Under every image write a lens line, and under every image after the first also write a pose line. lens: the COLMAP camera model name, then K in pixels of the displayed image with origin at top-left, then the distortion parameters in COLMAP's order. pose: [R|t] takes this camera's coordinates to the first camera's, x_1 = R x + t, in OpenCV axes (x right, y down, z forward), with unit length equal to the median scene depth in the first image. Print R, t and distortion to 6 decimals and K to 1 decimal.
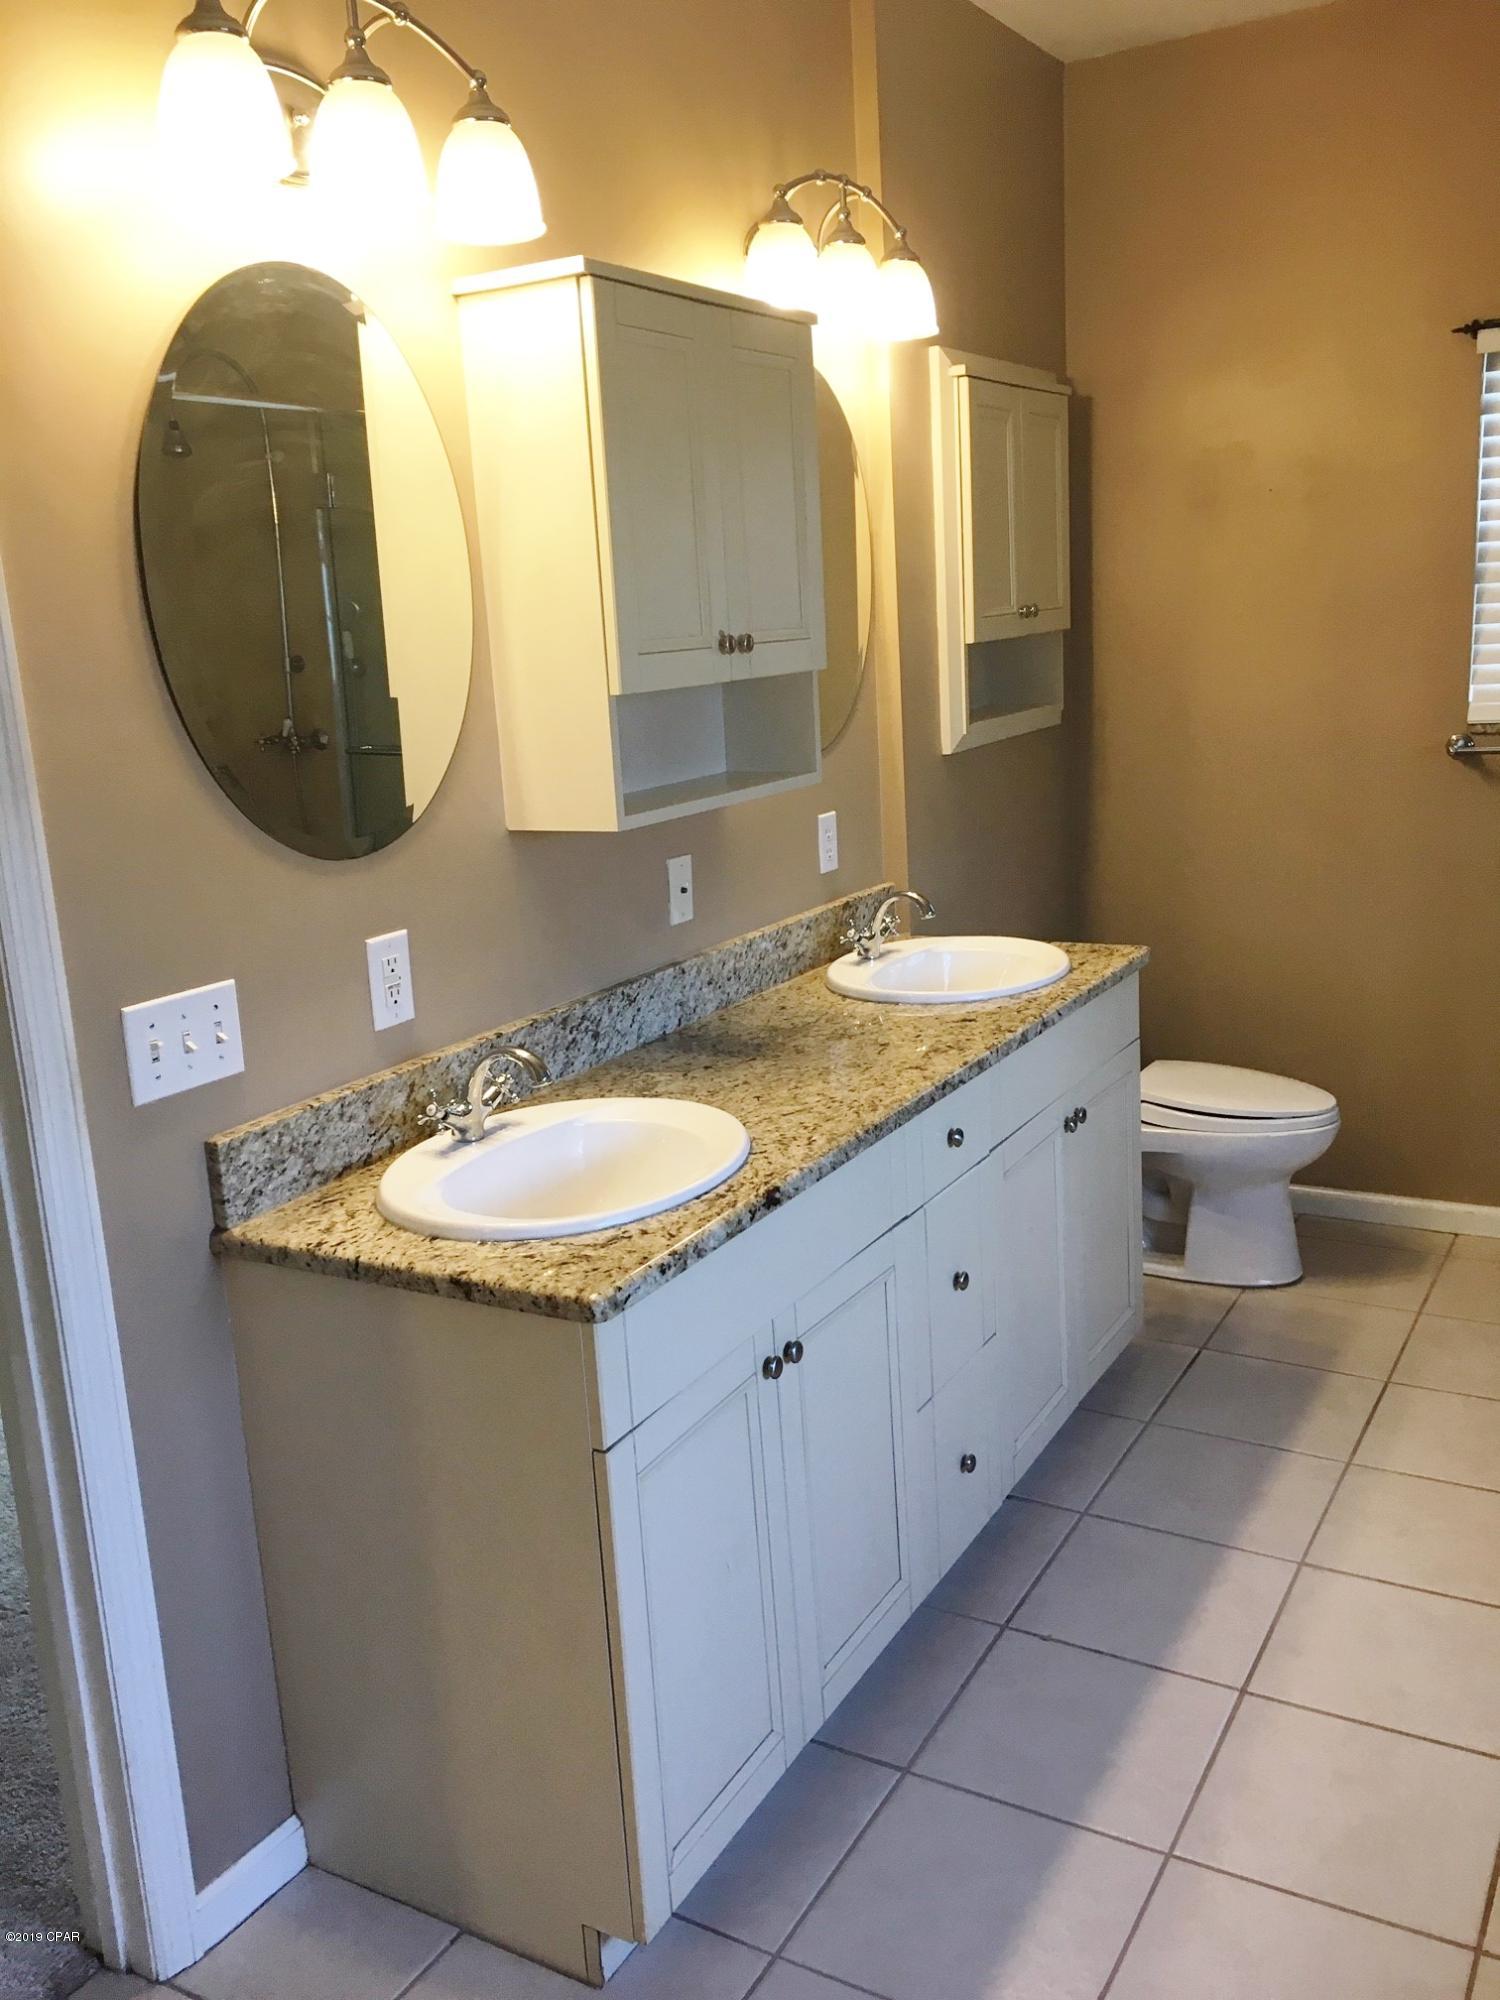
lens RADIAL K [[1688.3, 0, 757.6], [0, 1688.3, 1004.7], [0, 0, 1]] dist [0.071764, -0.099178]
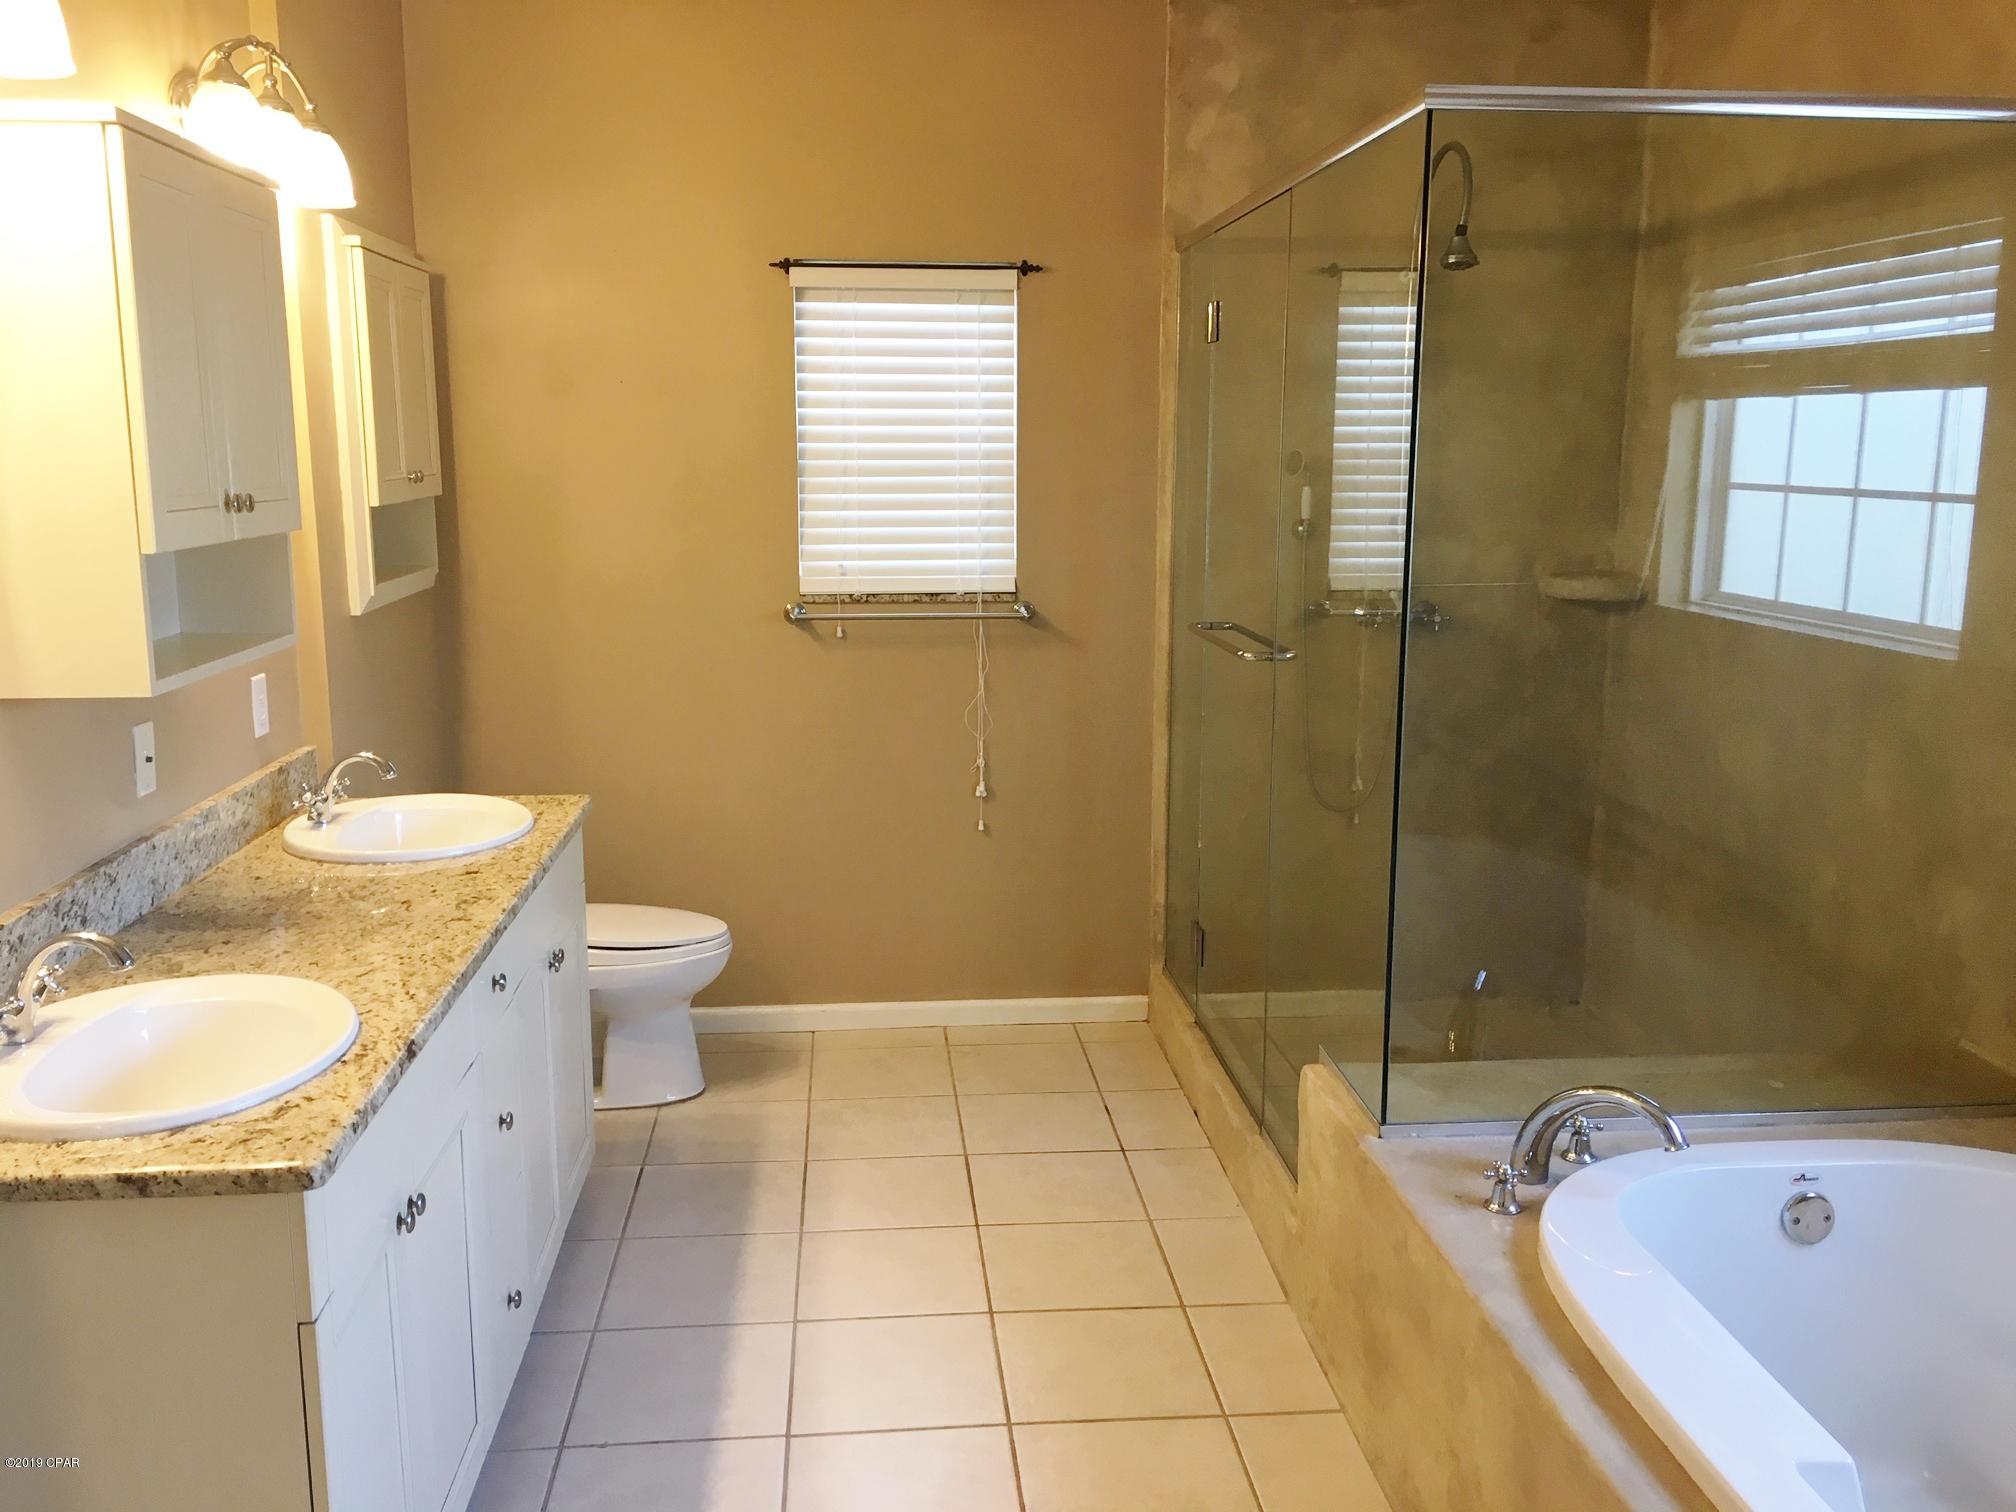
lens RADIAL K [[1701.8, 0, 1000.7], [0, 1701.8, 766.7], [0, 0, 1]] dist [0.071764, -0.099178]
pose [[0.814807, -0.045700, 0.577928, -0.206937], [0.078690, 0.996380, -0.032155, 0.003740], [-0.574367, 0.071678, 0.815454, -0.042227]]
